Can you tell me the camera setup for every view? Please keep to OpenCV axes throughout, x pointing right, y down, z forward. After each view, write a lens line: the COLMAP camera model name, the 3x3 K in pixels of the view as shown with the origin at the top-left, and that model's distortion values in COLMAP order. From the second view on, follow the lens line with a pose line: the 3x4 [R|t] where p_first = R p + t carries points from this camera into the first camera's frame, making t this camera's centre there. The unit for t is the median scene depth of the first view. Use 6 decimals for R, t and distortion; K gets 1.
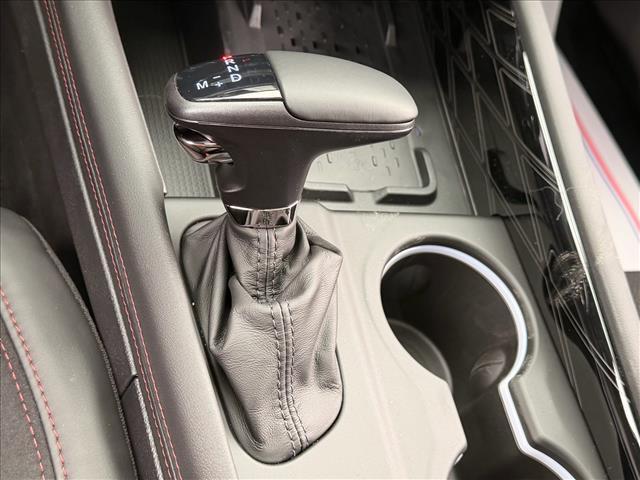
lens RADIAL K [[885.4, 0, 321.1], [0, 885.4, 238.8], [0, 0, 1]] dist [0.134635, 0.000000]
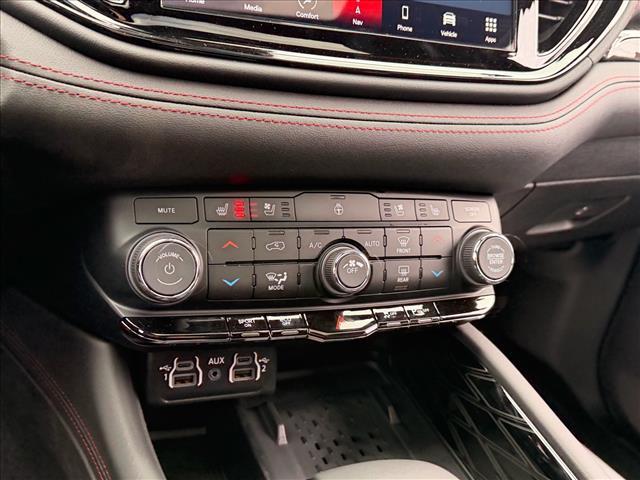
lens RADIAL K [[672.5, 0, 322.5], [0, 672.5, 236.0], [0, 0, 1]] dist [0.057874, 0.000000]
pose [[0.958257, -0.270612, 0.092260, -0.033331], [0.282578, 0.847336, -0.449635, -0.057577], [0.043502, 0.456937, 0.888435, 0.097260]]
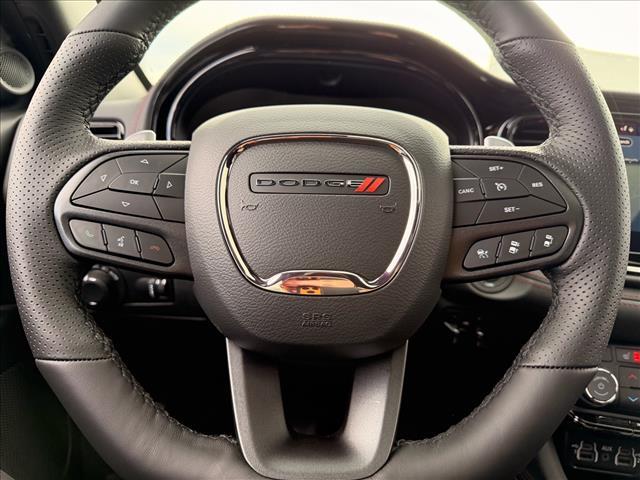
lens RADIAL K [[459.3, 0, 318.3], [0, 459.3, 235.9], [0, 0, 1]] dist [-0.026544, 0.003921]
pose [[0.918811, -0.230566, -0.320353, -0.274901], [-0.072041, 0.700041, -0.710459, 0.056558], [0.388068, 0.675856, 0.626595, -0.198881]]
